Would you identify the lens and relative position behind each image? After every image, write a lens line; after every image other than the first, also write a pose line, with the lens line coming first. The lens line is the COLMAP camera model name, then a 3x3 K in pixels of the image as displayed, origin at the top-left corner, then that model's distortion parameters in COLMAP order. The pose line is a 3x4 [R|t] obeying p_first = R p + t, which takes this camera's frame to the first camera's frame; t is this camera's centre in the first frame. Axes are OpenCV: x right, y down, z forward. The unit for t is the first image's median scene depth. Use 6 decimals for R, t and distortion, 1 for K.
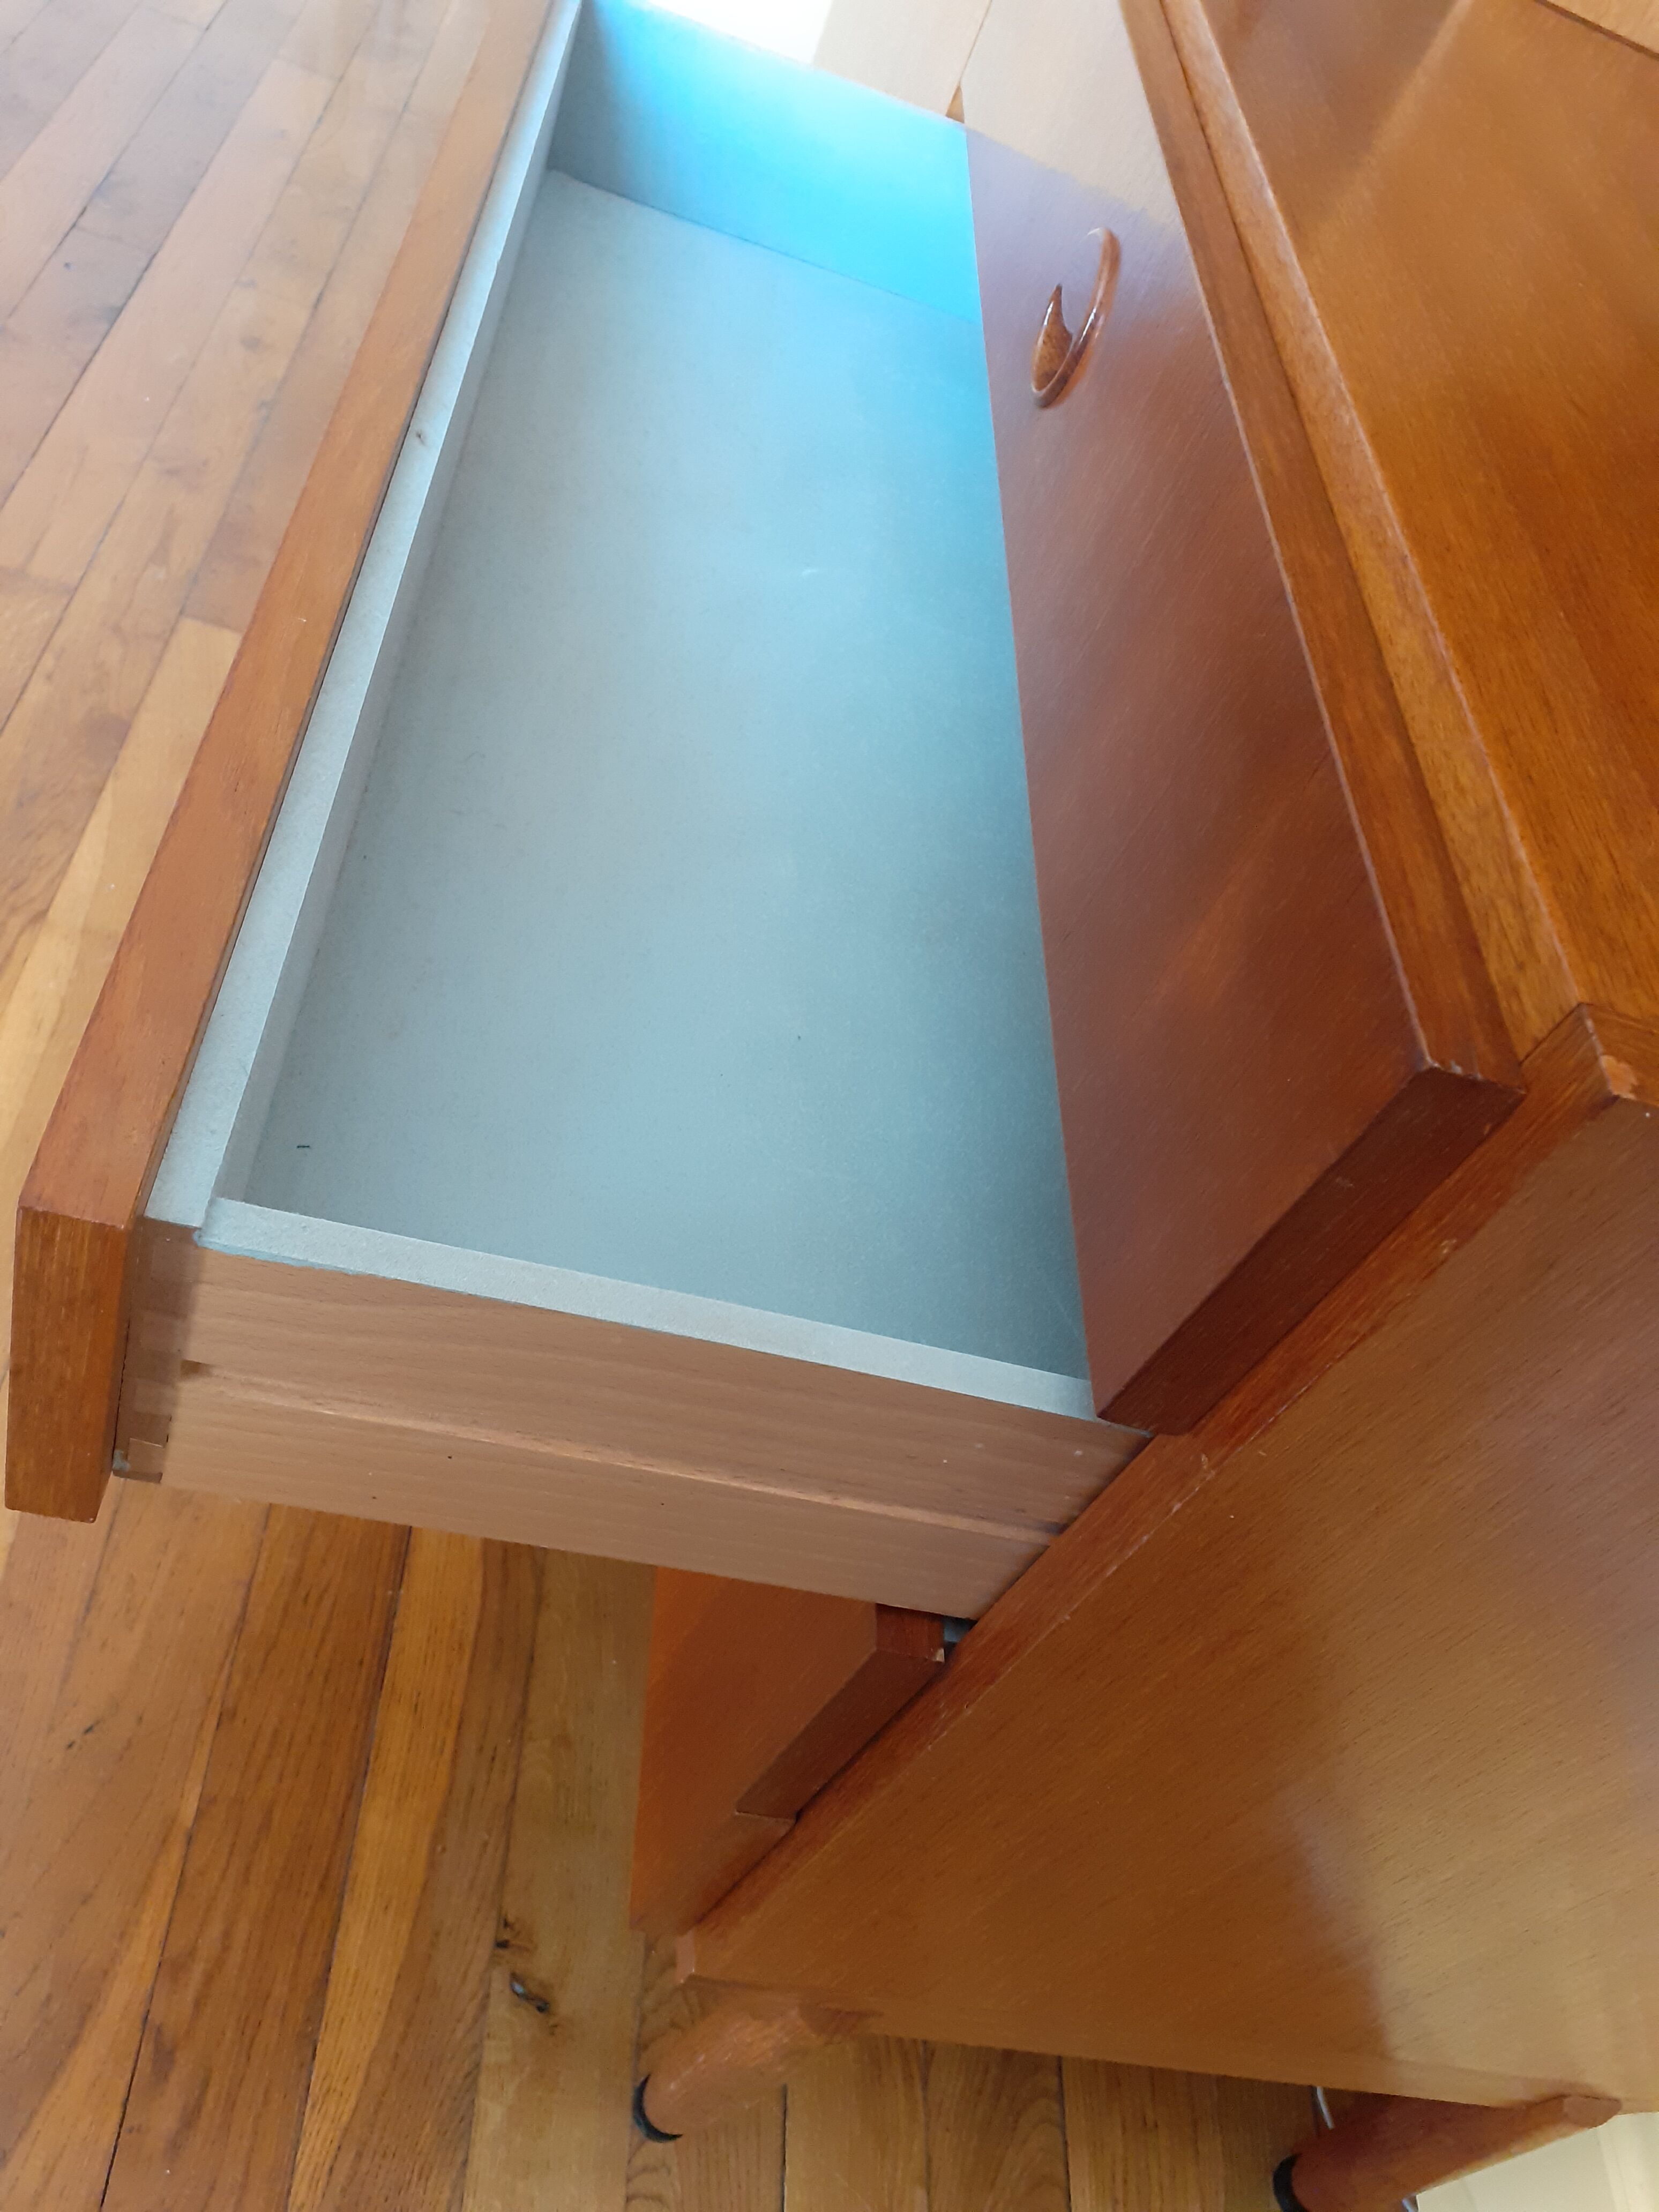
lens RADIAL K [[1772.5, 0, 831.6], [0, 1772.5, 1108.6], [0, 0, 1]] dist [0.029158, -0.037647]
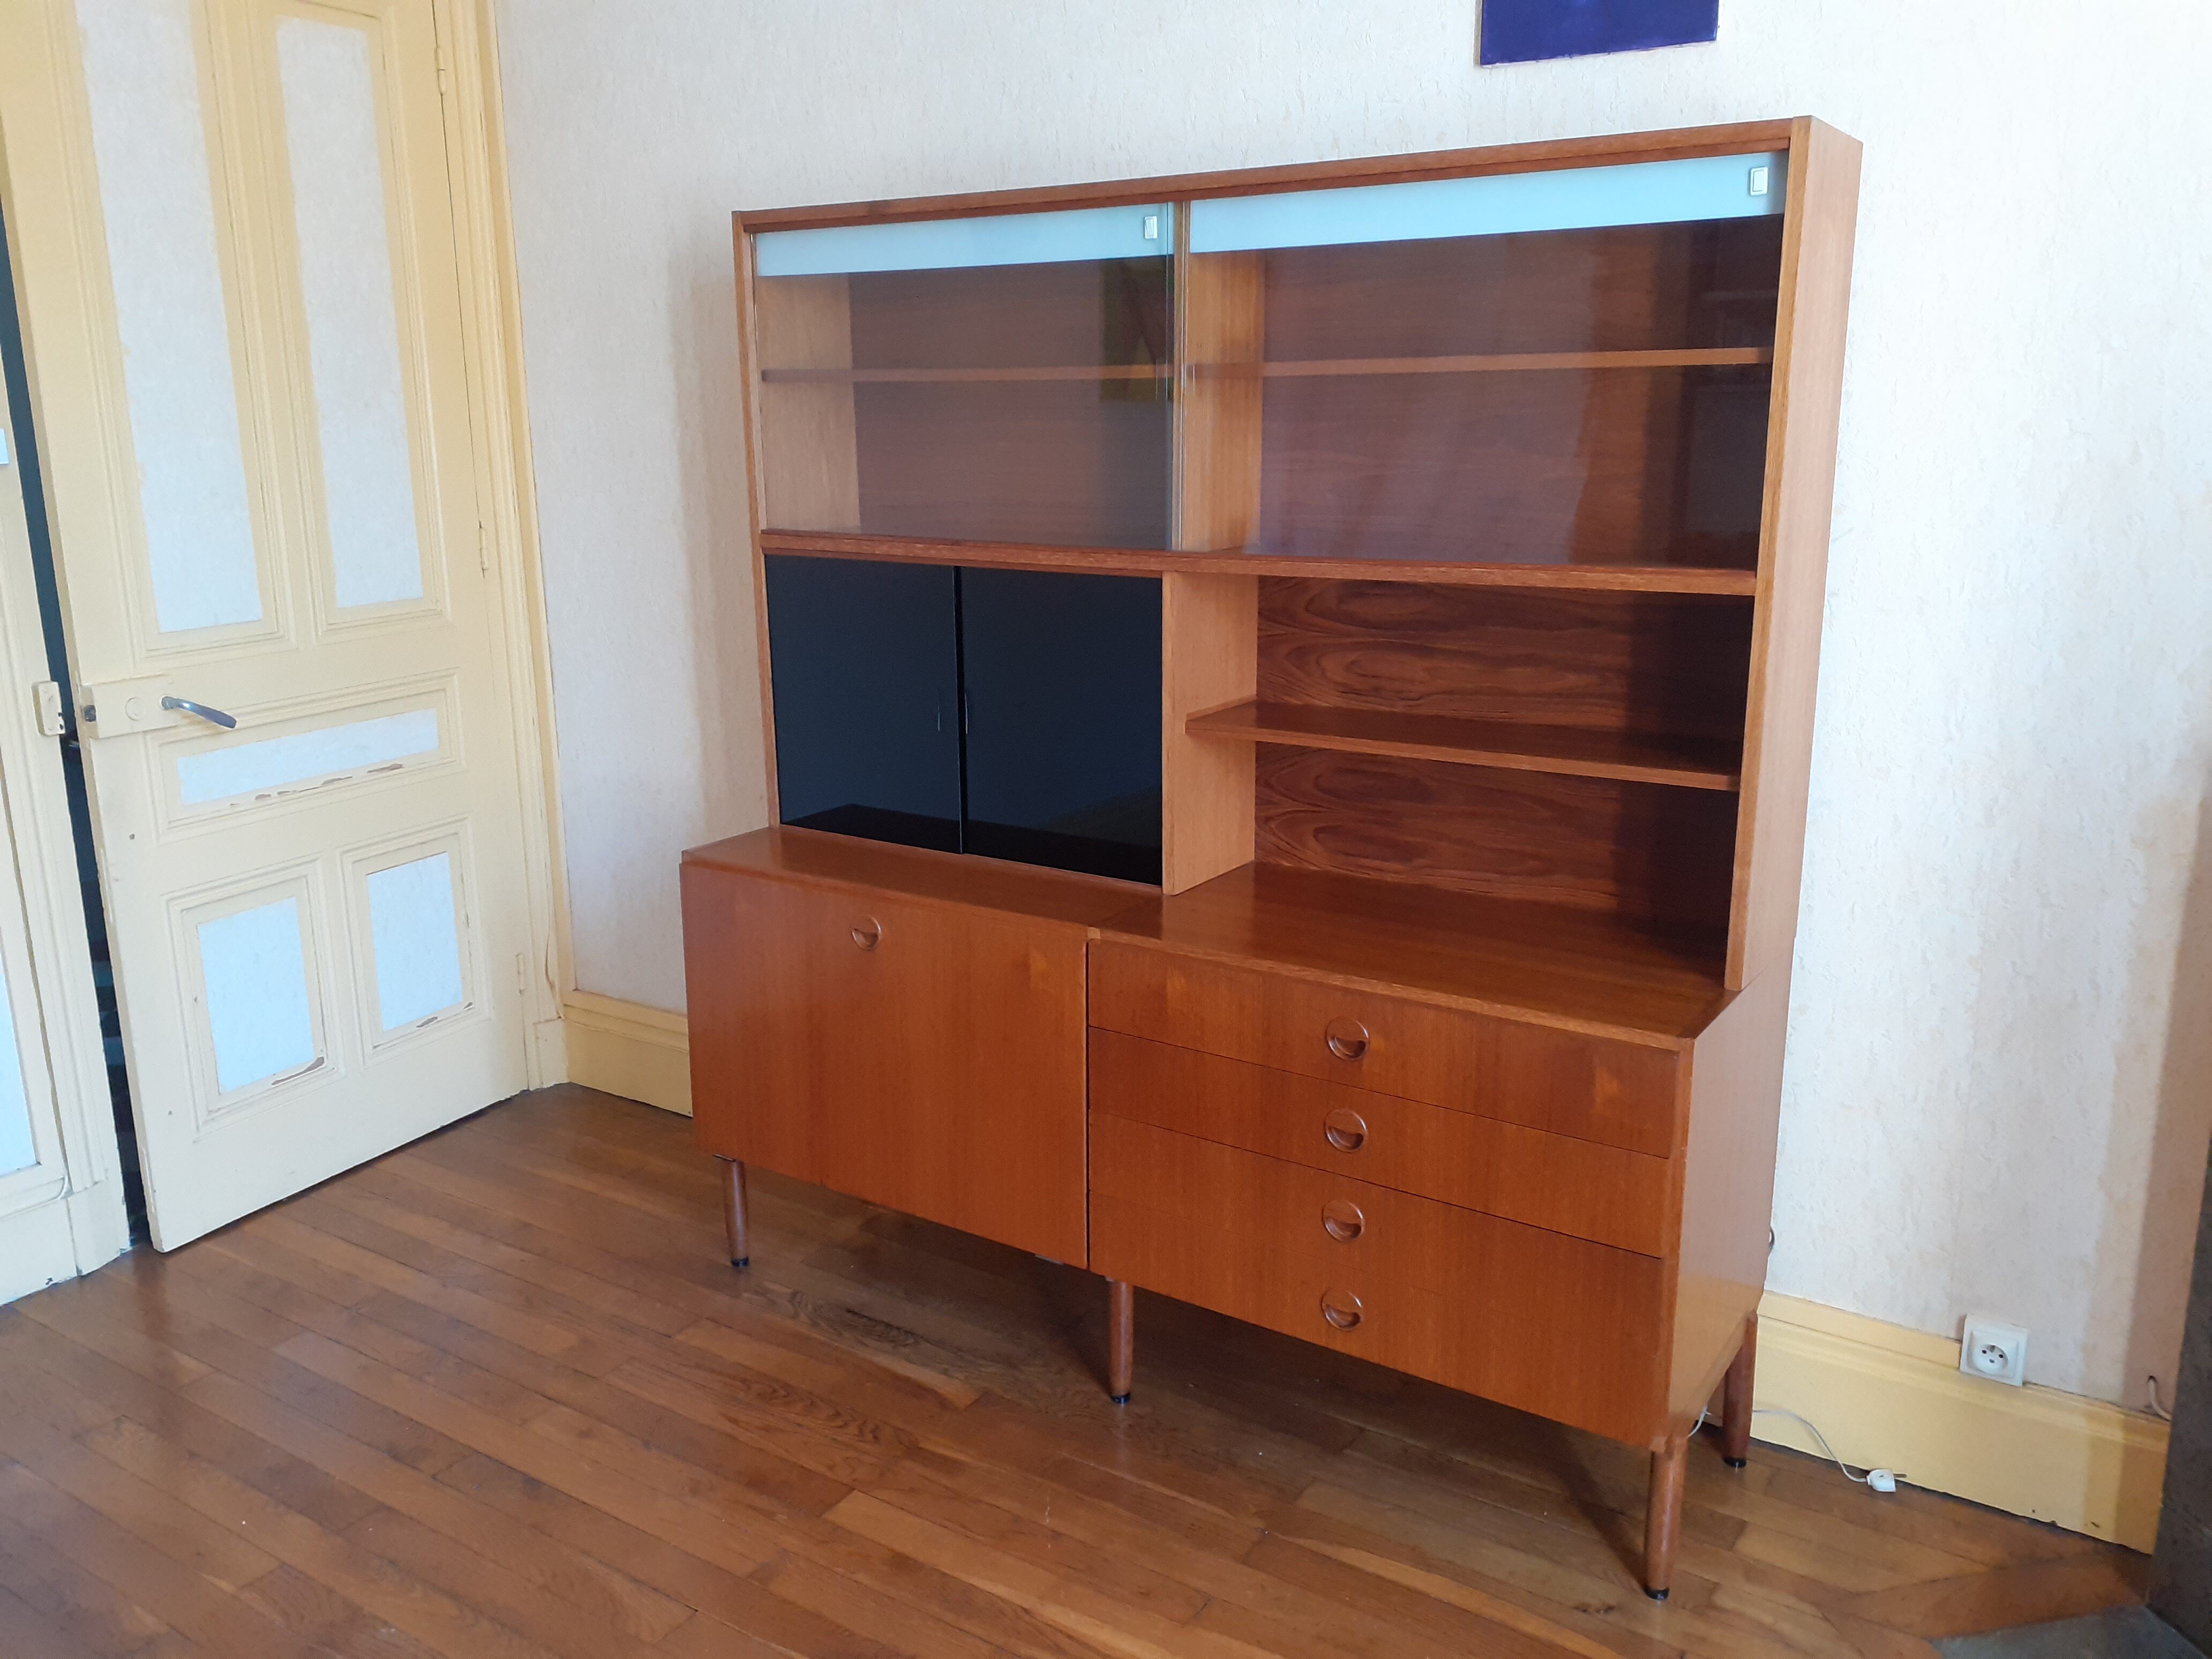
lens RADIAL K [[1772.5, 0, 1094.7], [0, 1772.5, 824.7], [0, 0, 1]] dist [0.029158, -0.037647]
pose [[0.506831, -0.531118, 0.678997, -1.827275], [0.760254, 0.646695, -0.061633, -0.700258], [-0.406369, 0.547448, 0.731550, -1.320087]]
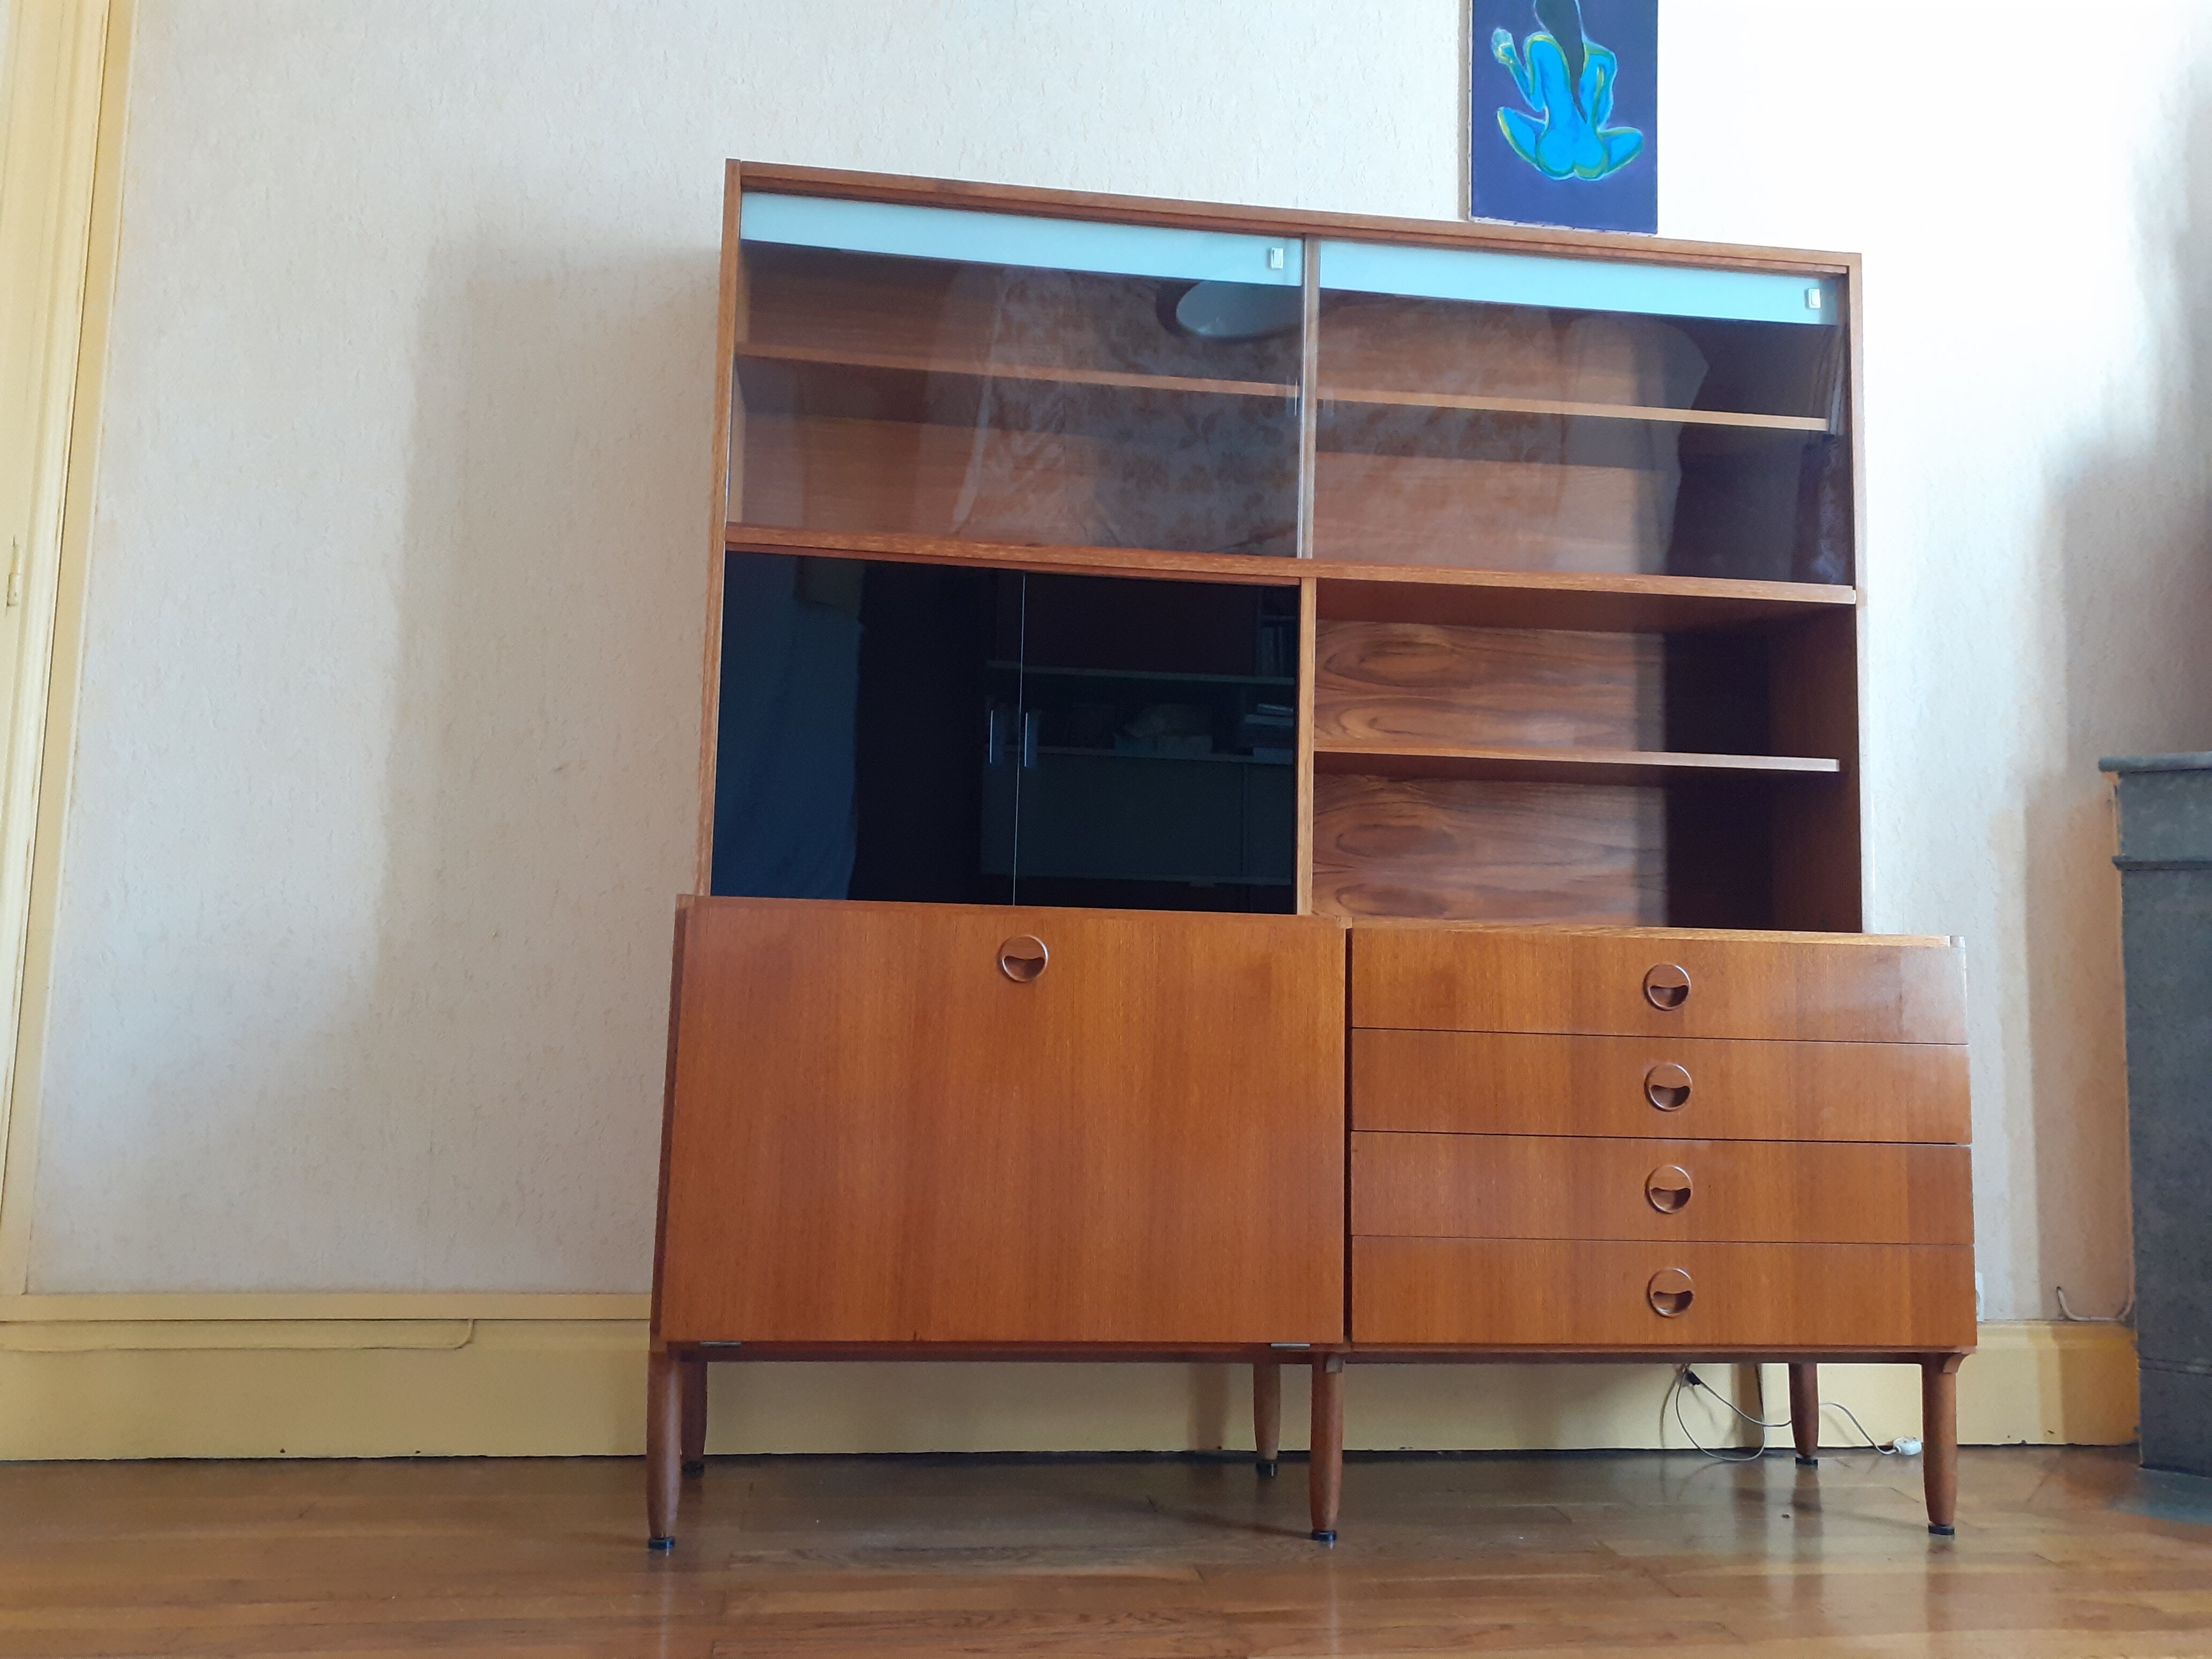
lens RADIAL K [[1772.5, 0, 1104.4], [0, 1772.5, 817.4], [0, 0, 1]] dist [0.029158, -0.037647]
pose [[-0.126244, -0.255587, 0.958508, -2.387260], [0.691150, 0.670458, 0.269809, -1.884178], [-0.711599, 0.696535, 0.092008, 0.949327]]
